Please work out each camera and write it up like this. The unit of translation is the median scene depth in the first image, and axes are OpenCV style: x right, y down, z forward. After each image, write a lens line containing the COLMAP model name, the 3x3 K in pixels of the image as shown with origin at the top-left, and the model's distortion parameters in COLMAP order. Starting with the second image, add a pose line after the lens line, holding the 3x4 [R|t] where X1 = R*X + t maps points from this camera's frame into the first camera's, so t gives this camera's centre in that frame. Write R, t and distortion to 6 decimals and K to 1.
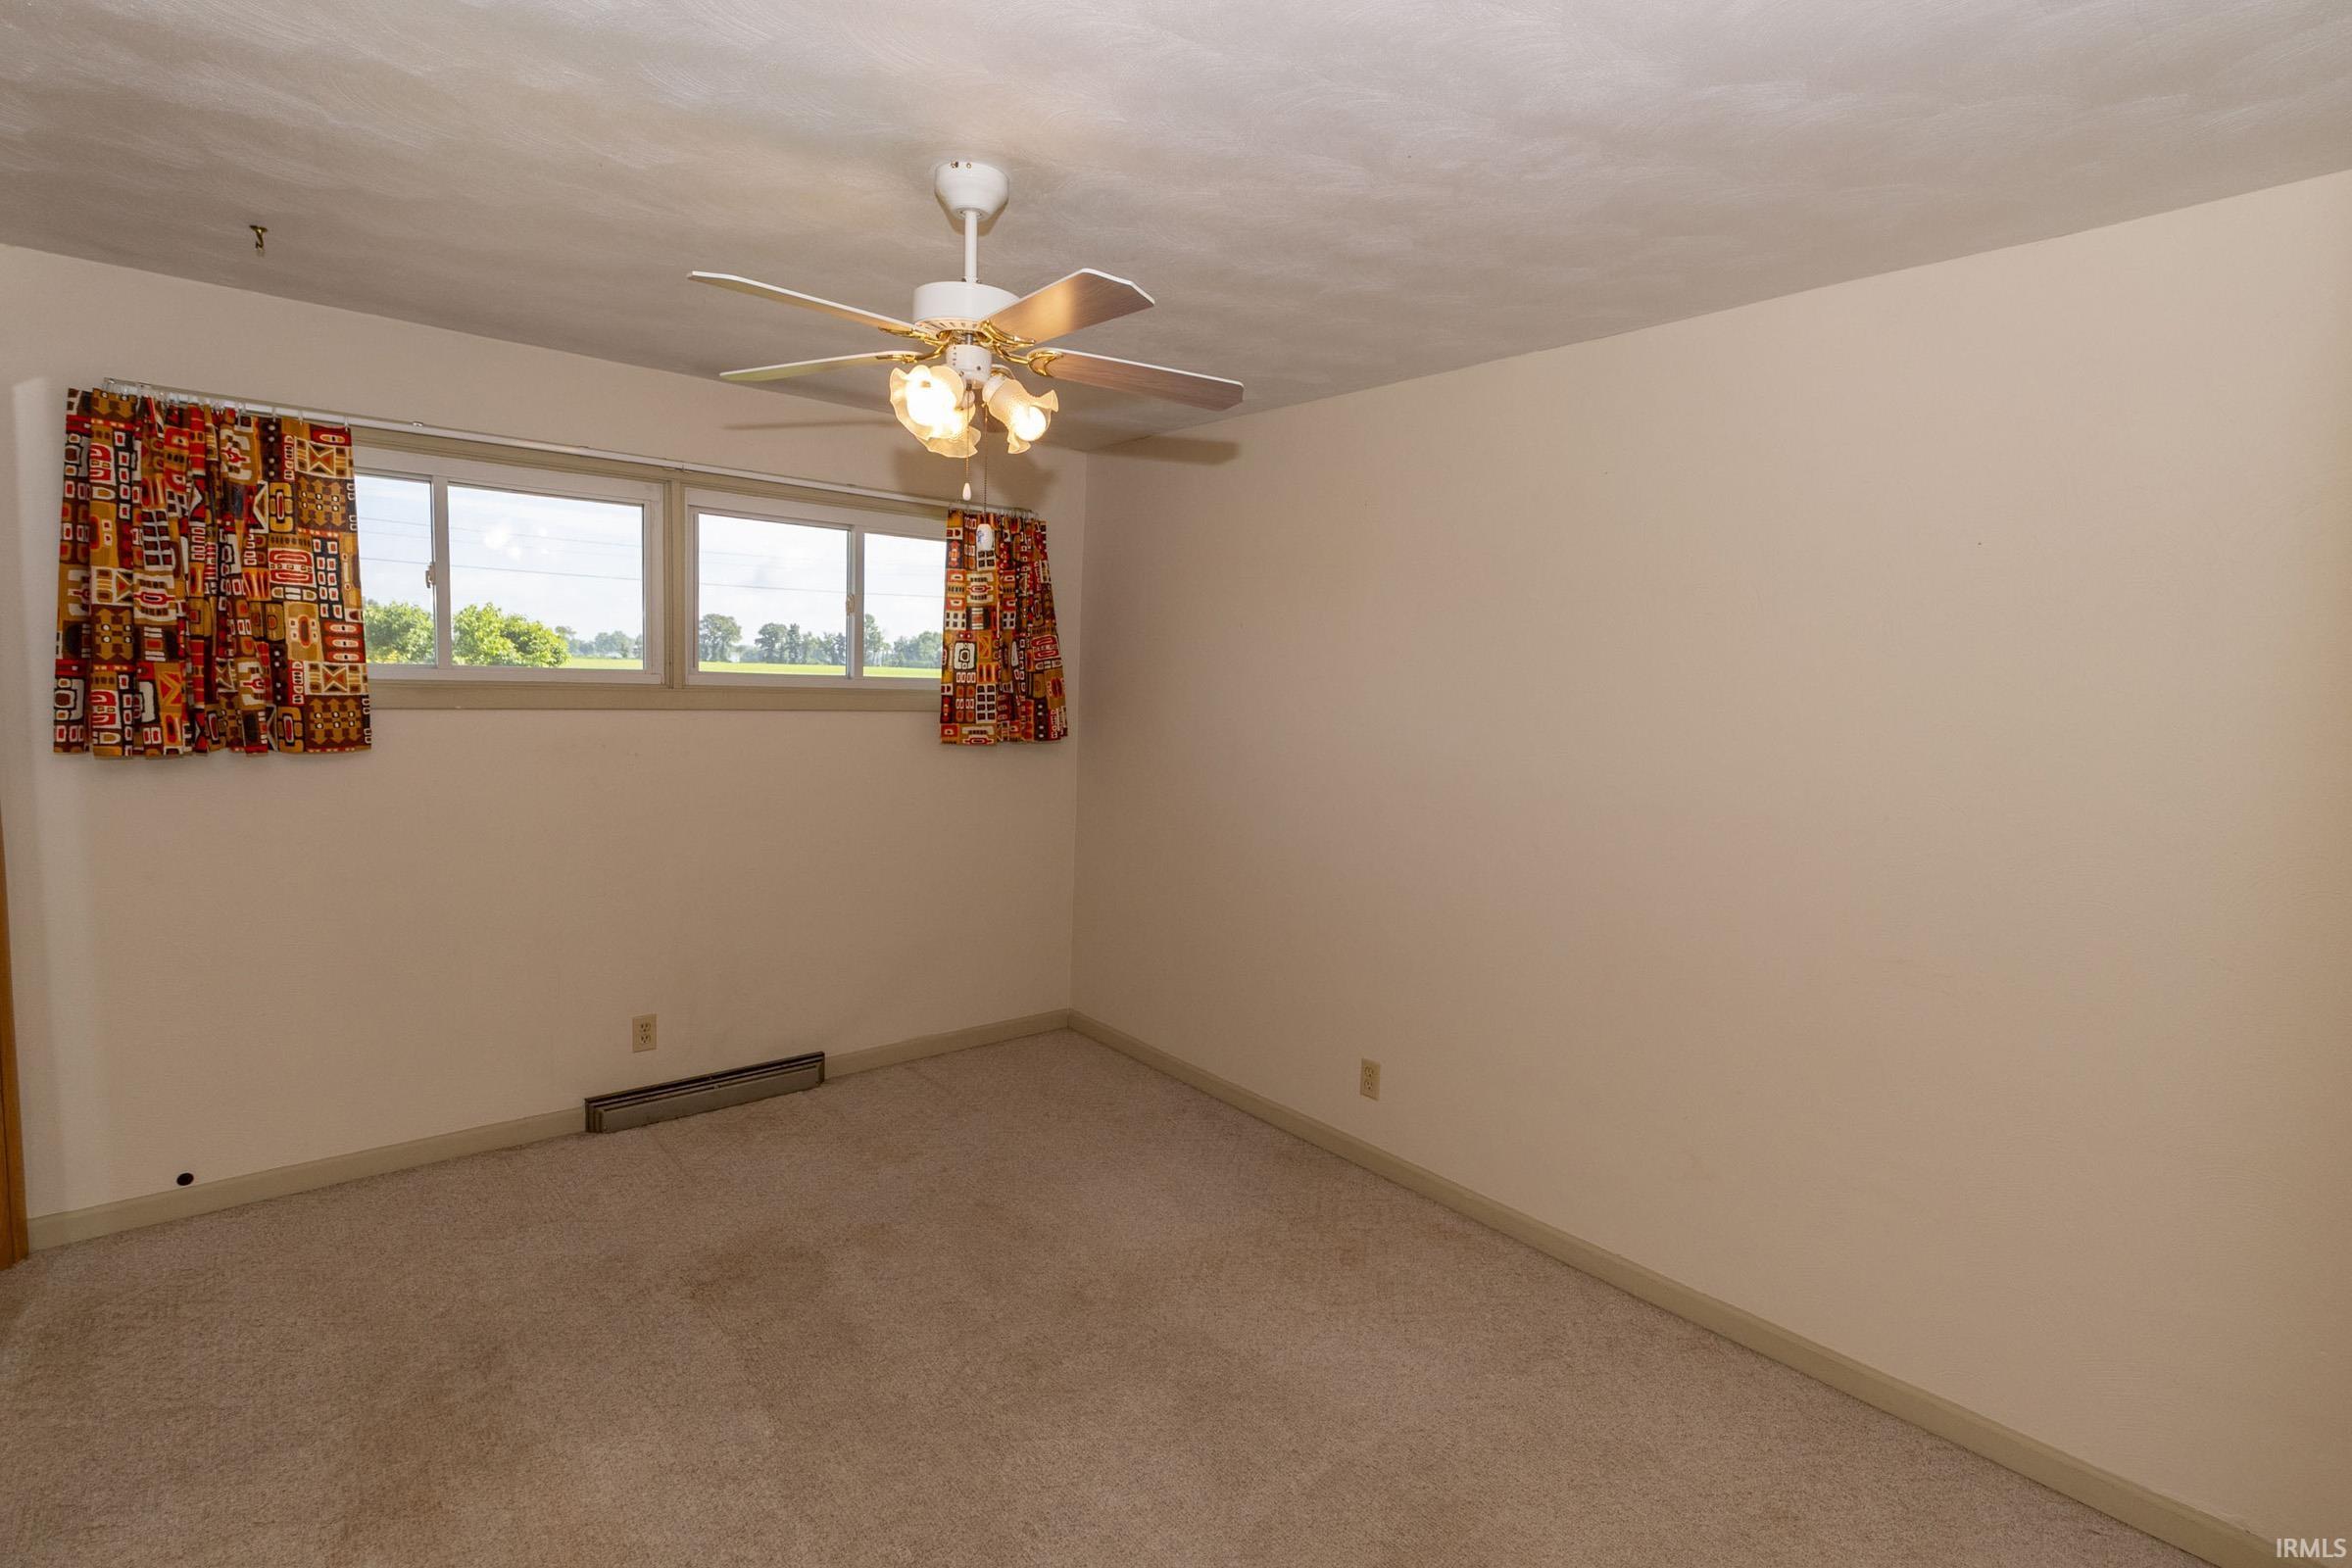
lens RADIAL K [[1061.2, 0, 1161.0], [0, 1061.2, 775.2], [0, 0, 1]] dist [0.000695, -0.000232]
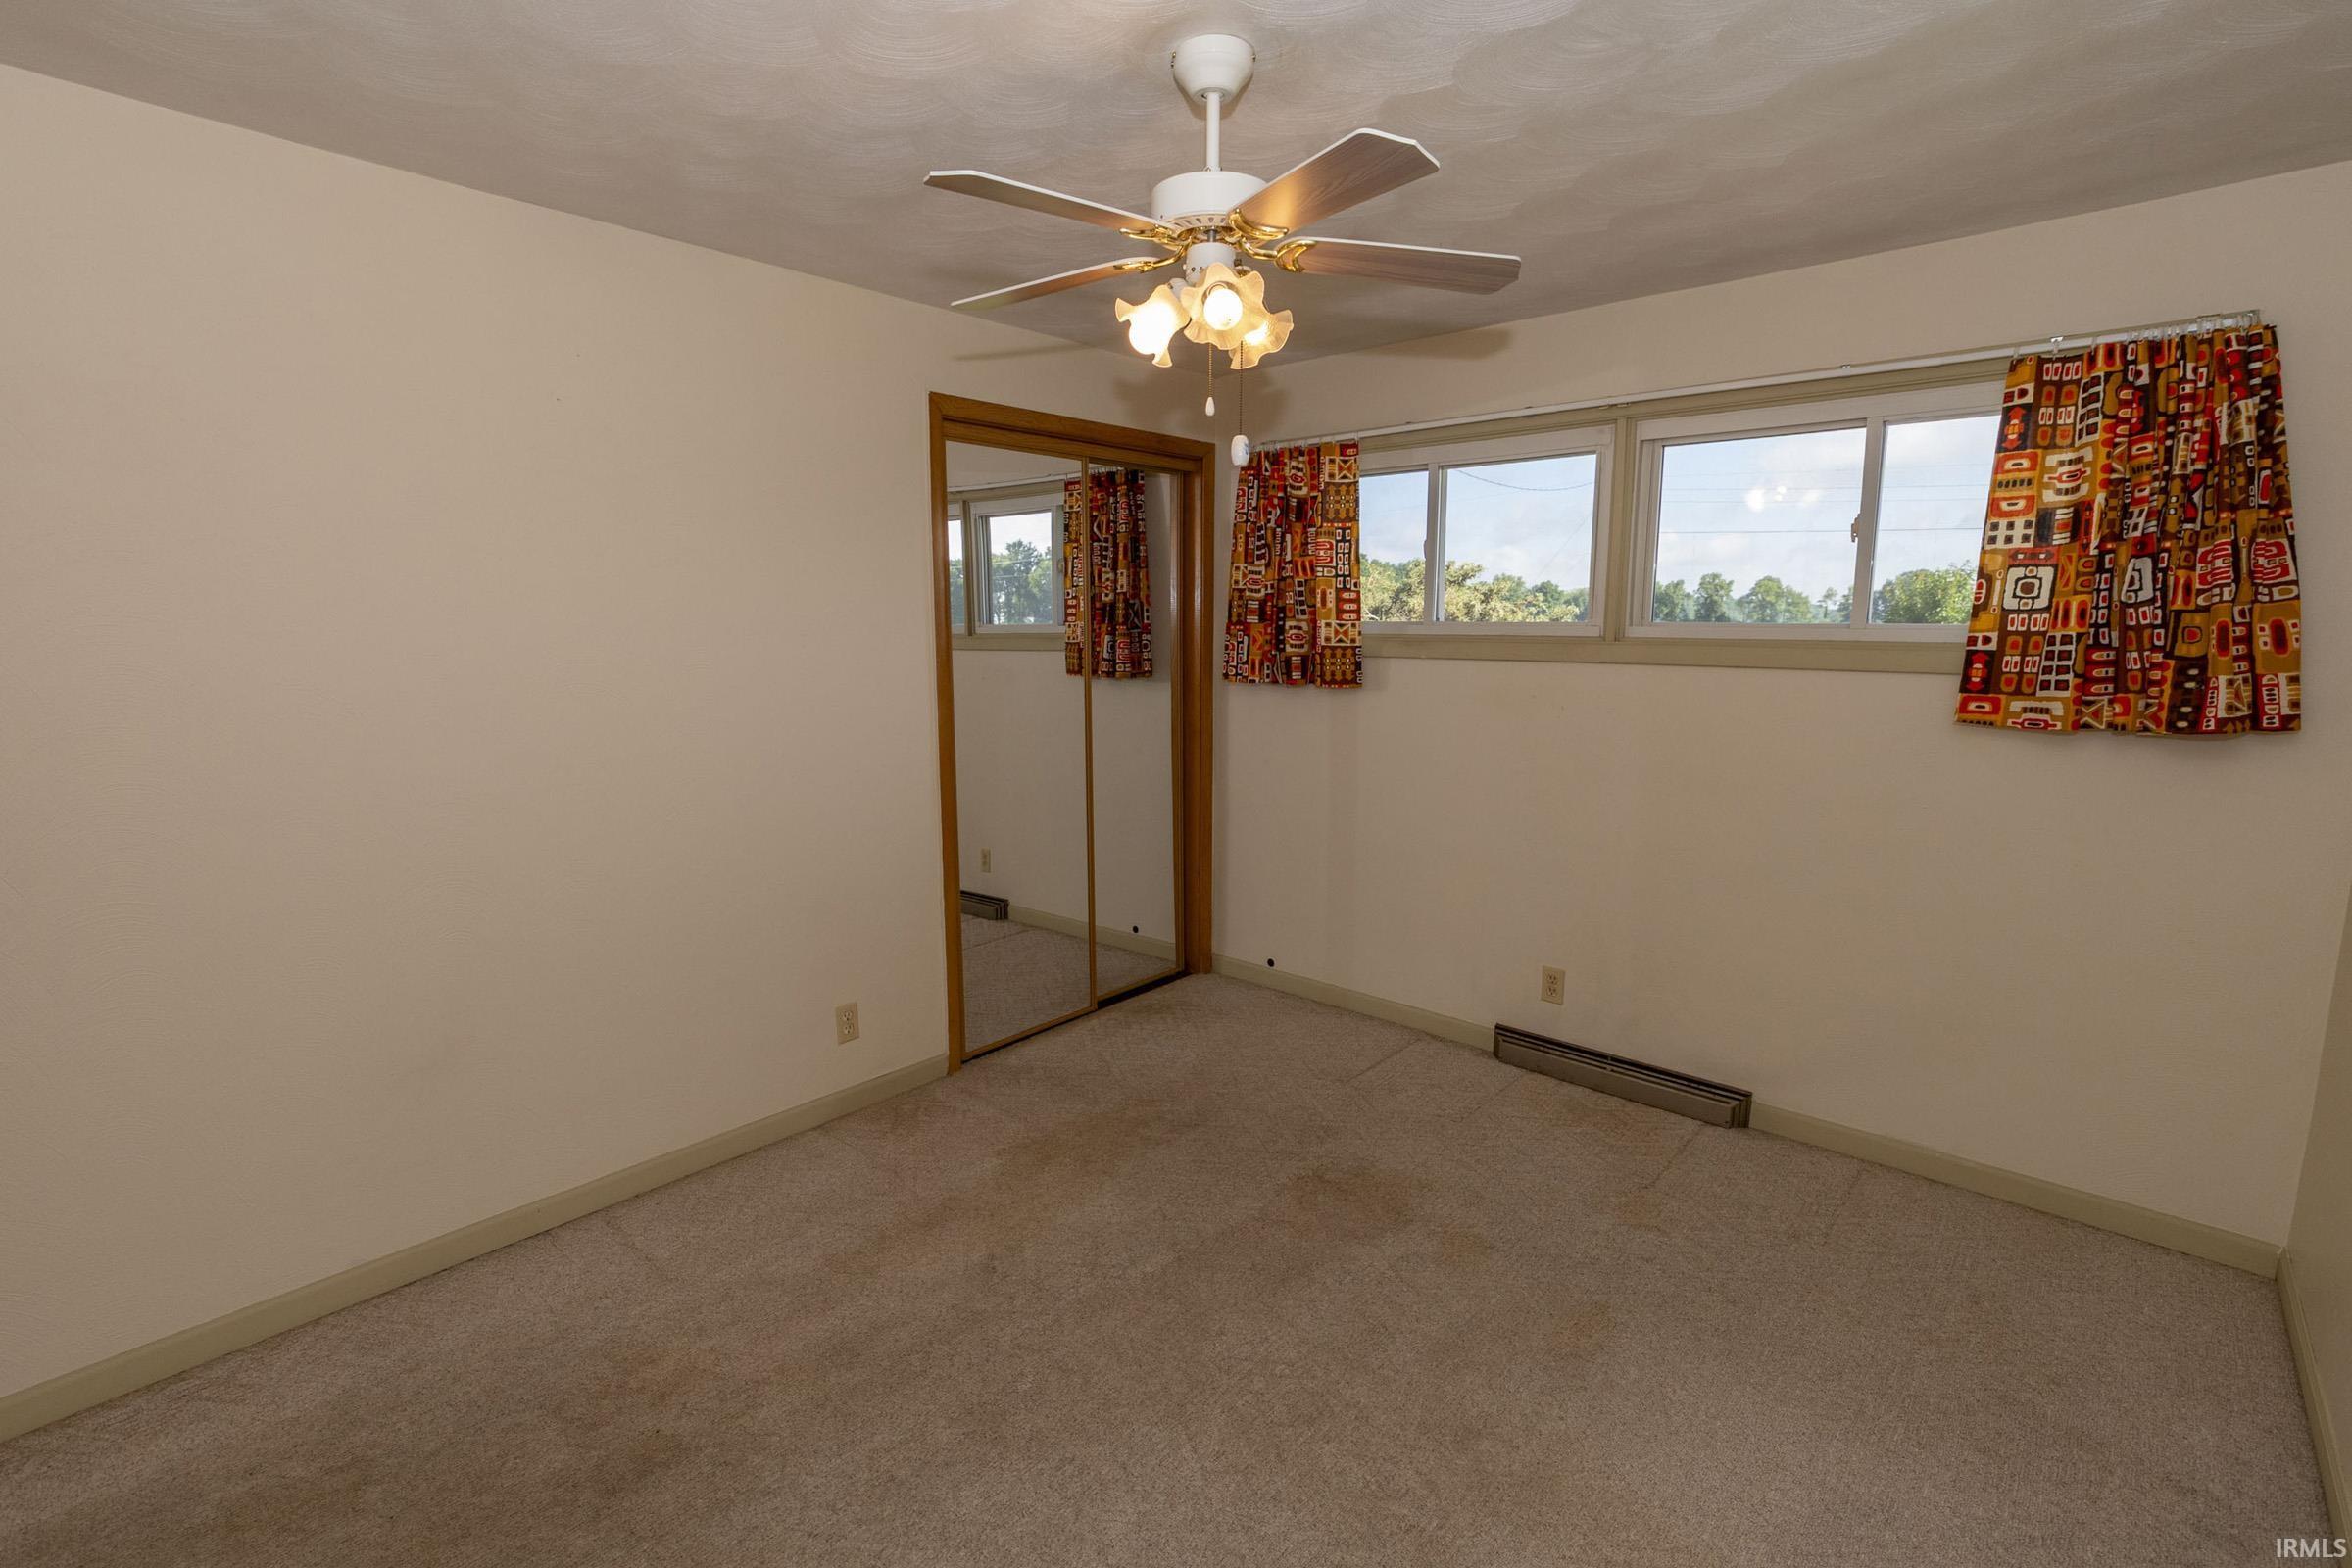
lens RADIAL K [[1027.1, 0, 1124.4], [0, 1027.1, 770.7], [0, 0, 1]] dist [0.002137, -0.000044]
pose [[0.165541, 0.114056, -0.979585, 0.428890], [-0.090786, 0.990835, 0.100024, -0.021746], [0.982015, 0.072374, 0.174378, 0.472283]]
